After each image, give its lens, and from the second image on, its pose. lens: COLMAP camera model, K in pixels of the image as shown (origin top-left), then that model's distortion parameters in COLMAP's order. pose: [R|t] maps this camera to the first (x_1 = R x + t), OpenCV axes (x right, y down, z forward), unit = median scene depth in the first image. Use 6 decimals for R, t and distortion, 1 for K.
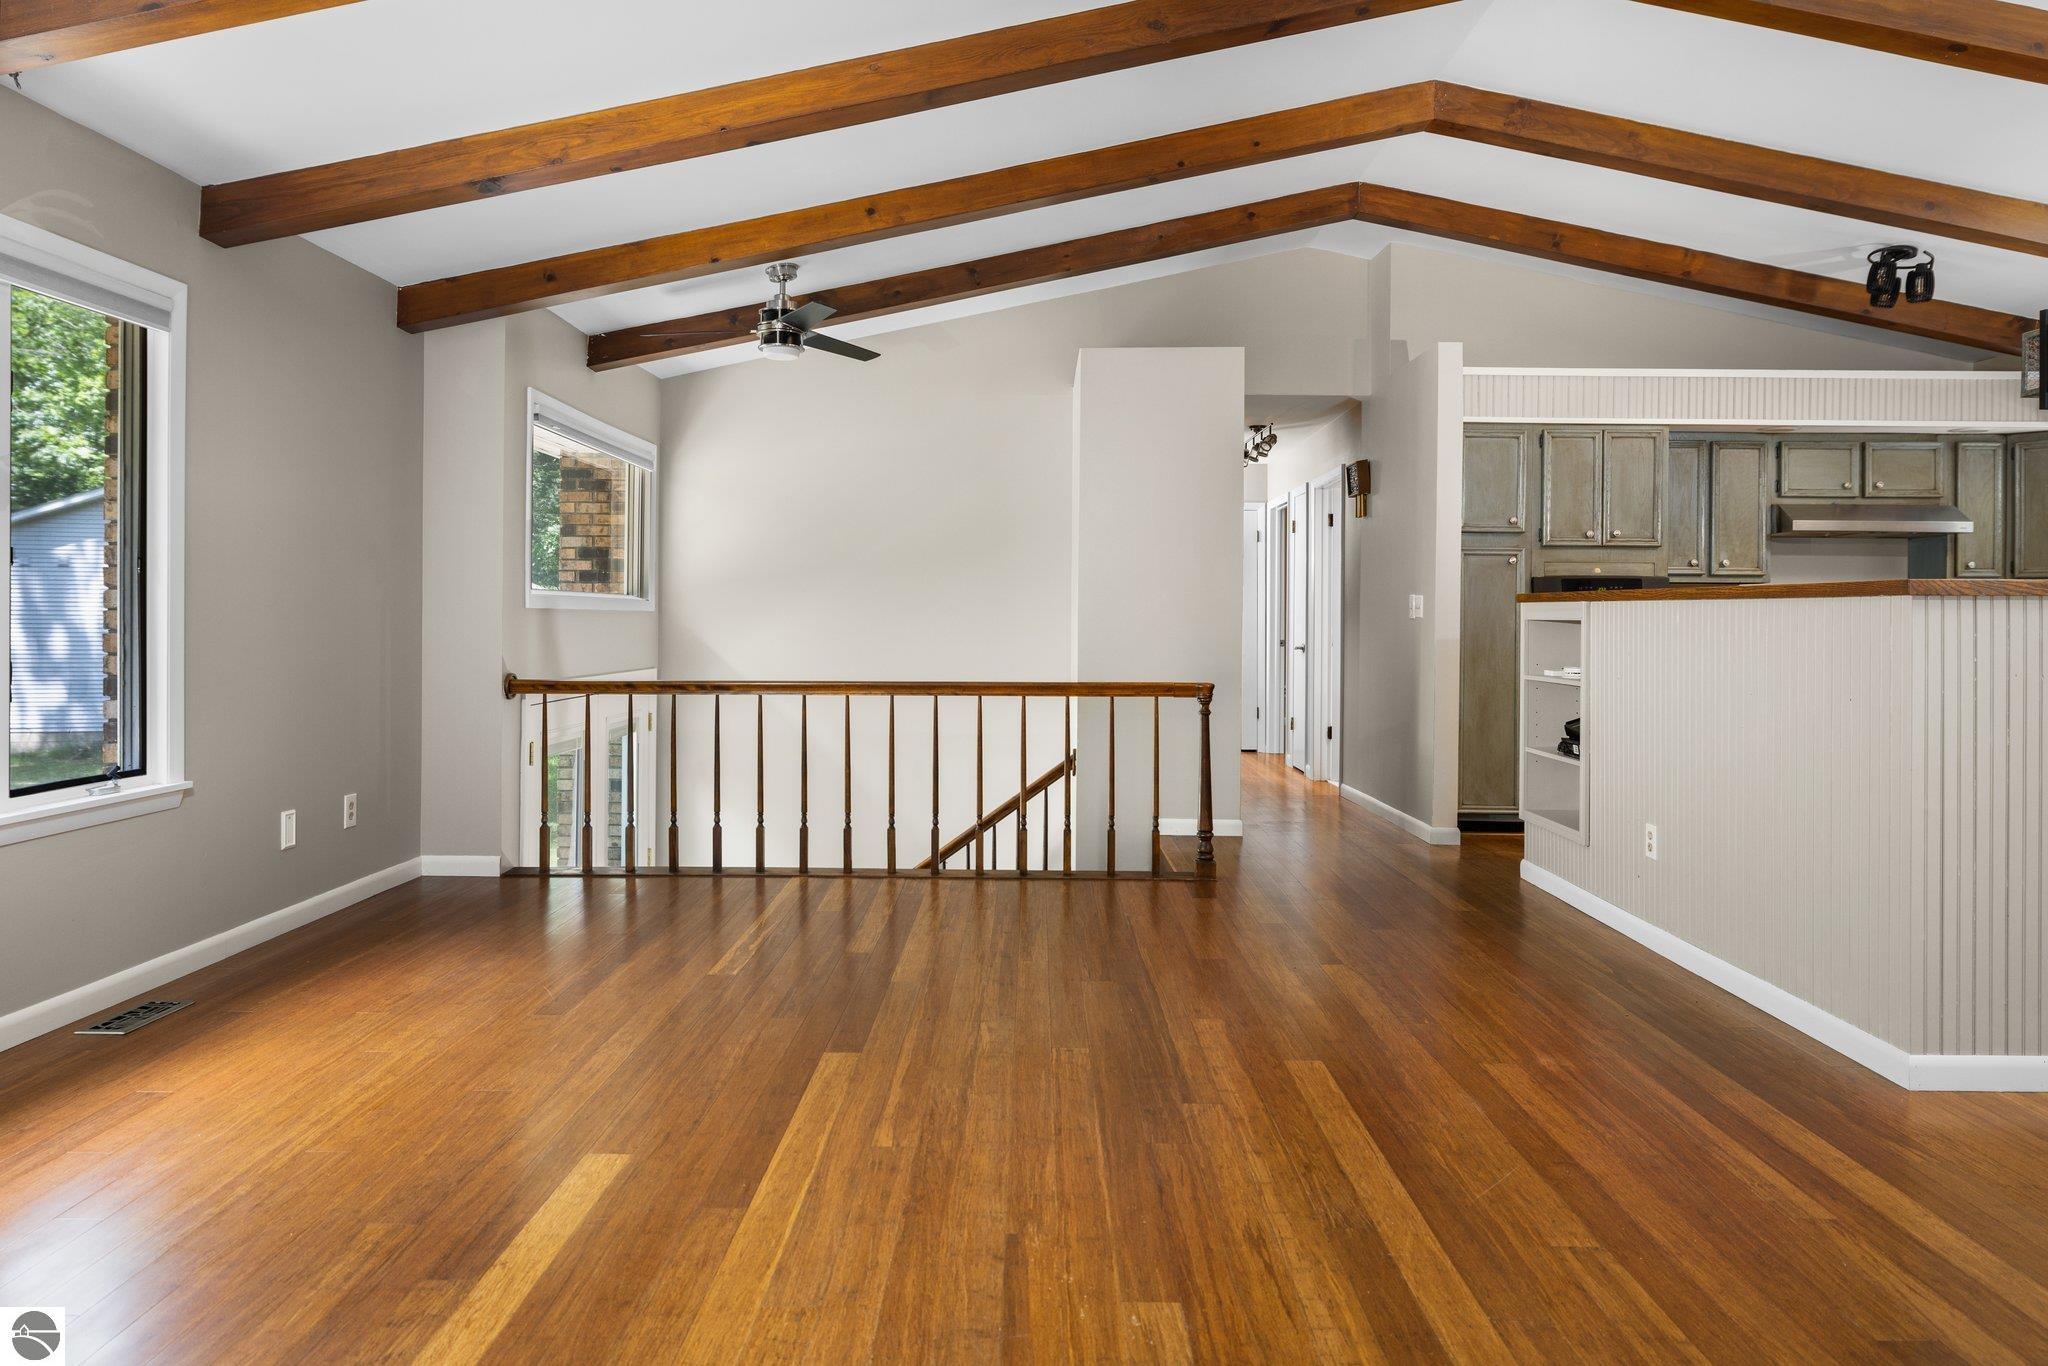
lens RADIAL K [[1304.0, 0, 1016.5], [0, 1304.0, 606.5], [0, 0, 1]] dist [0.004277, -0.004598]
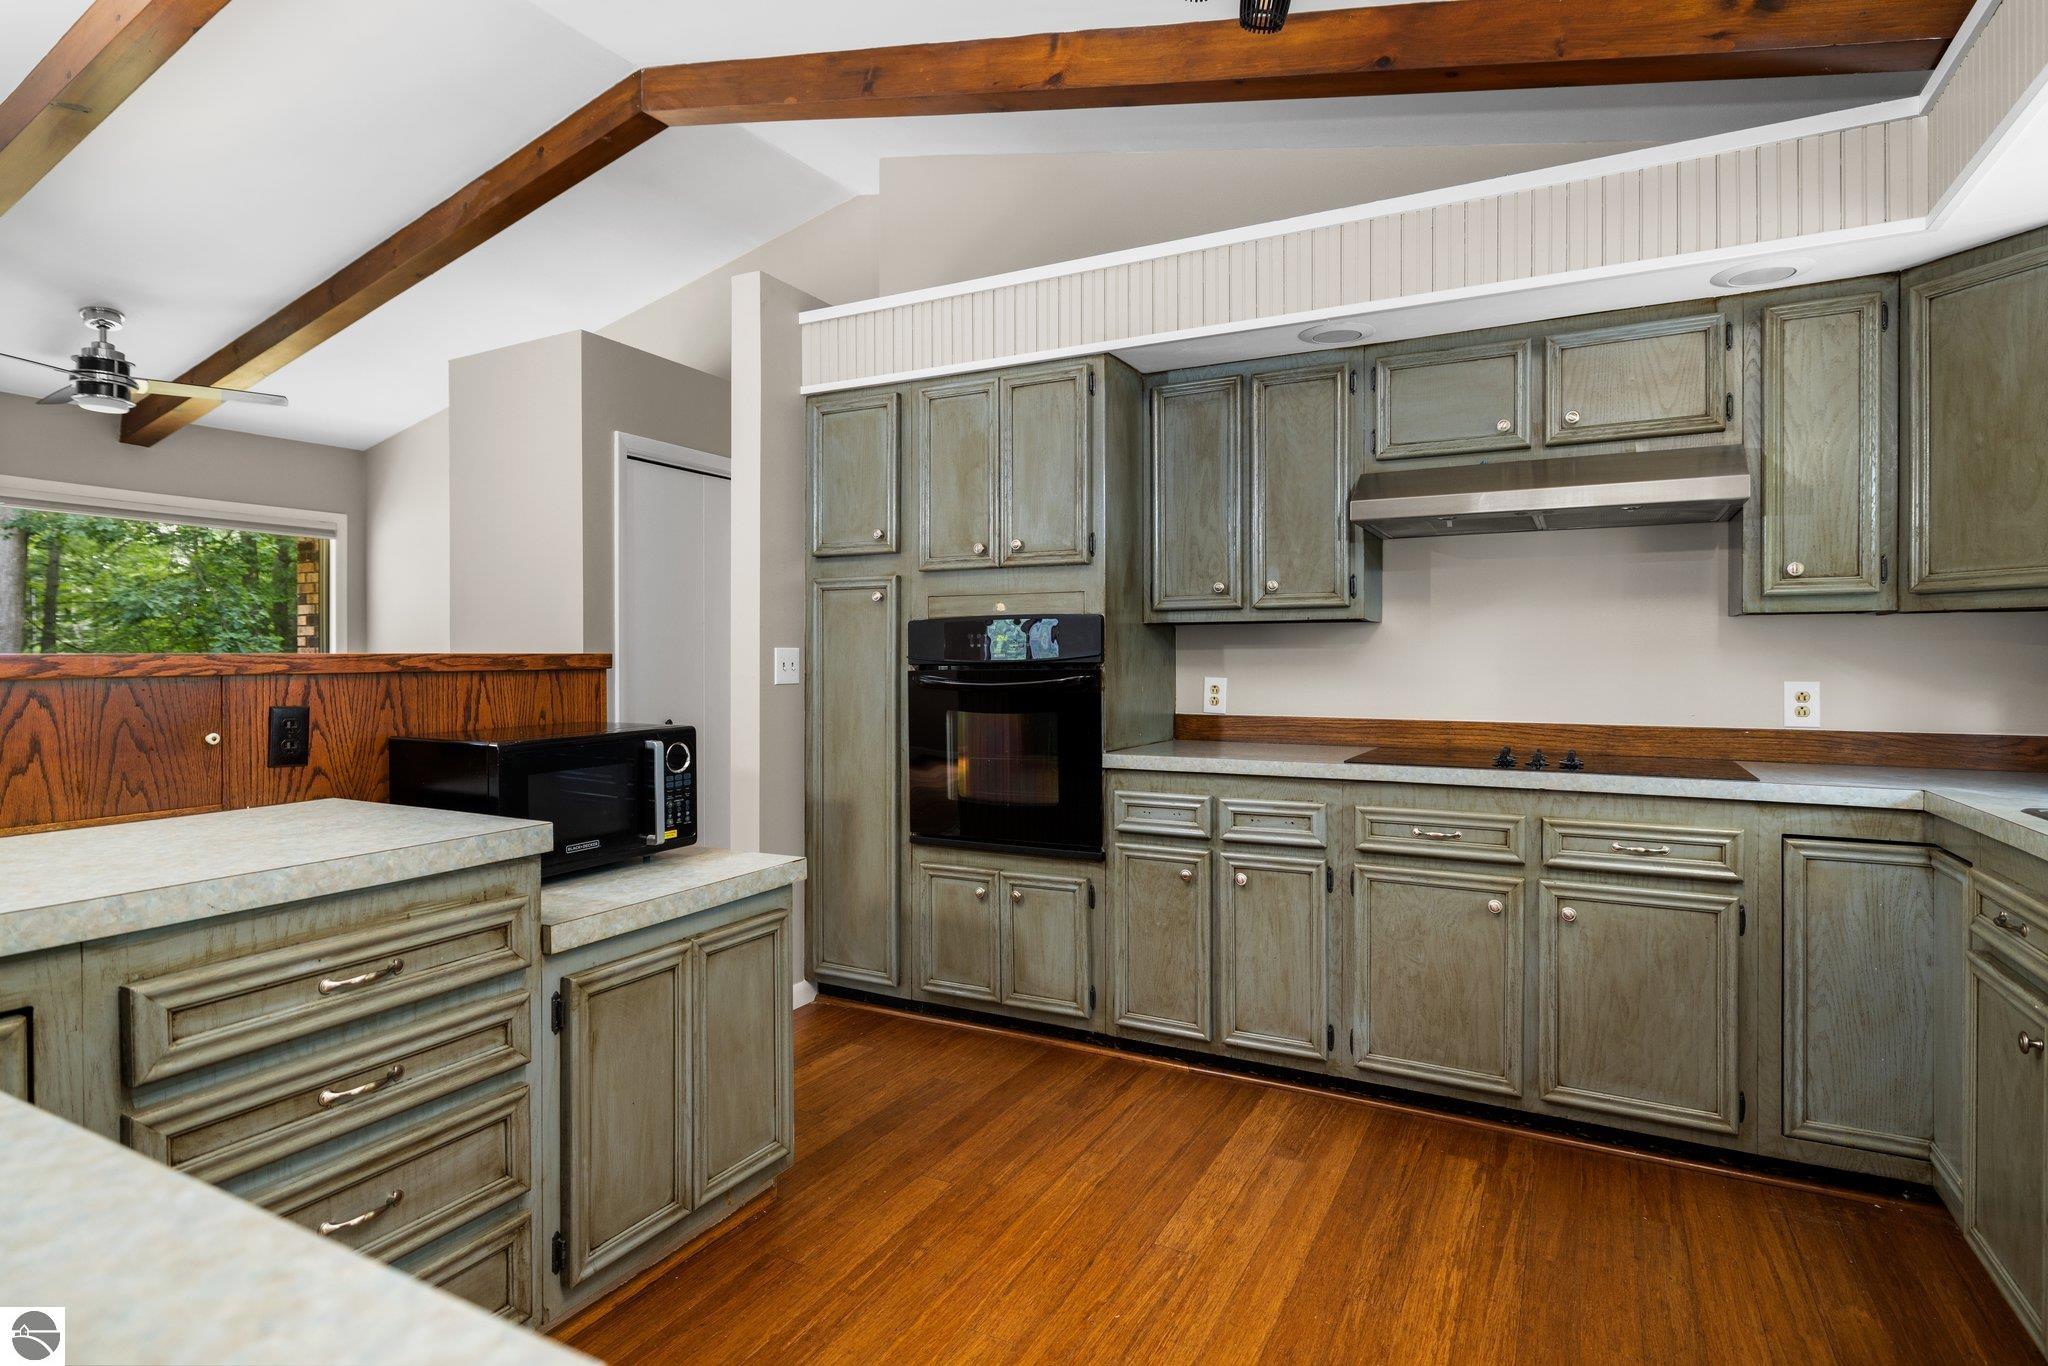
lens RADIAL K [[1066.5, 0, 1019.2], [0, 1066.5, 668.6], [0, 0, 1]] dist [-0.010833, -0.001301]
pose [[0.885305, -0.005216, -0.464982, 0.714256], [0.014298, 0.999770, 0.016008, -0.006990], [0.464791, -0.020821, 0.885176, 0.582222]]
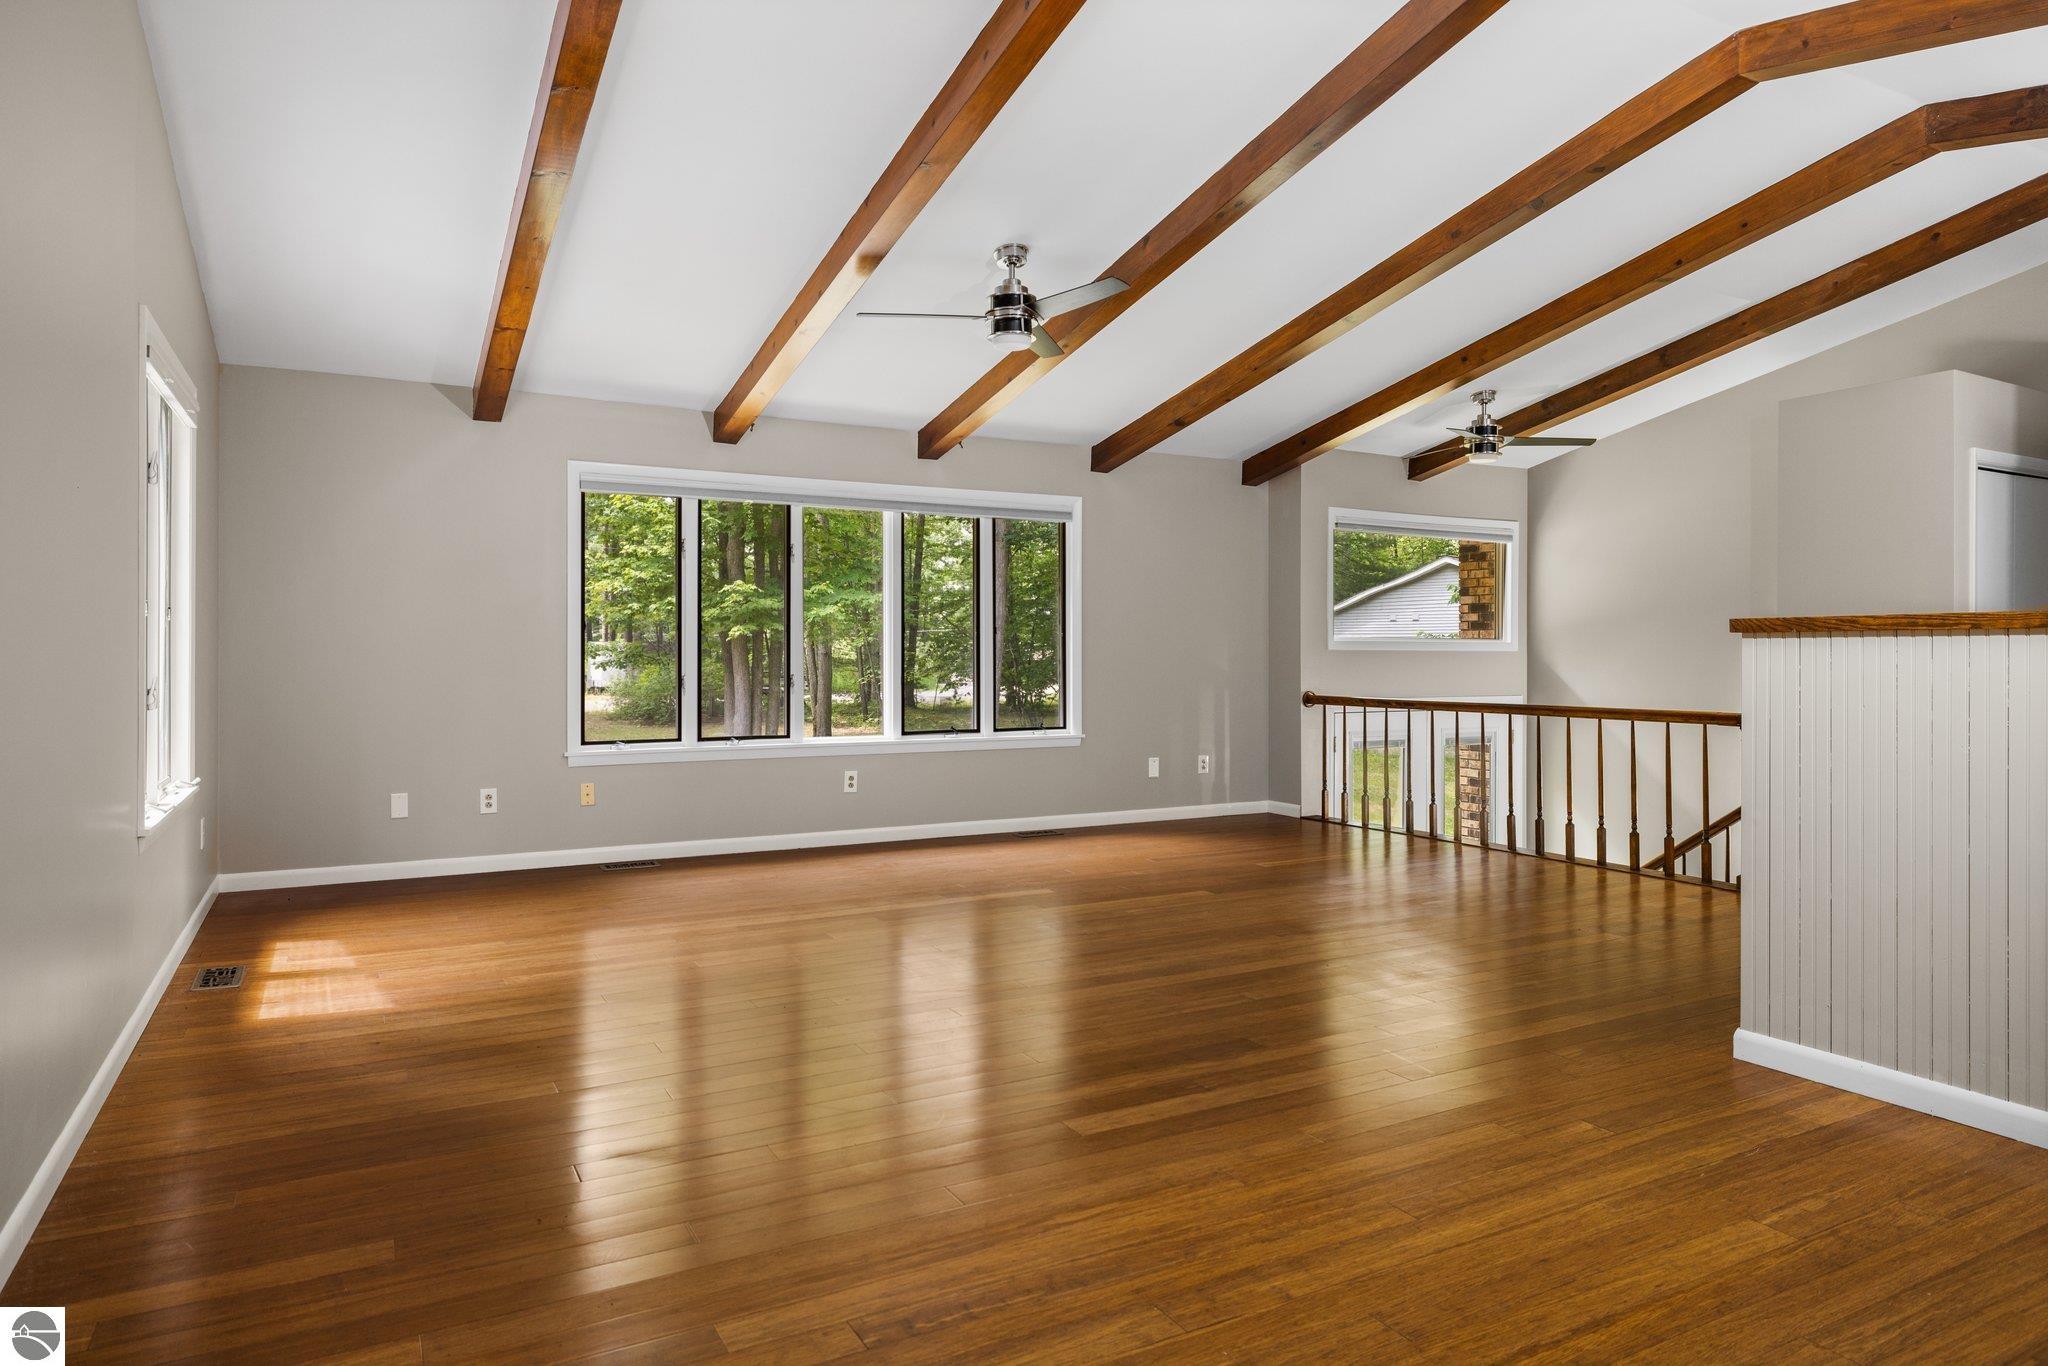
lens RADIAL K [[1262.6, 0, 1010.7], [0, 1262.6, 691.3], [0, 0, 1]] dist [-0.014111, 0.000066]
pose [[0.485509, 0.021601, -0.873965, 0.677753], [0.010124, 0.999489, 0.030327, 0.000915], [0.874173, -0.023572, 0.485042, -0.054589]]
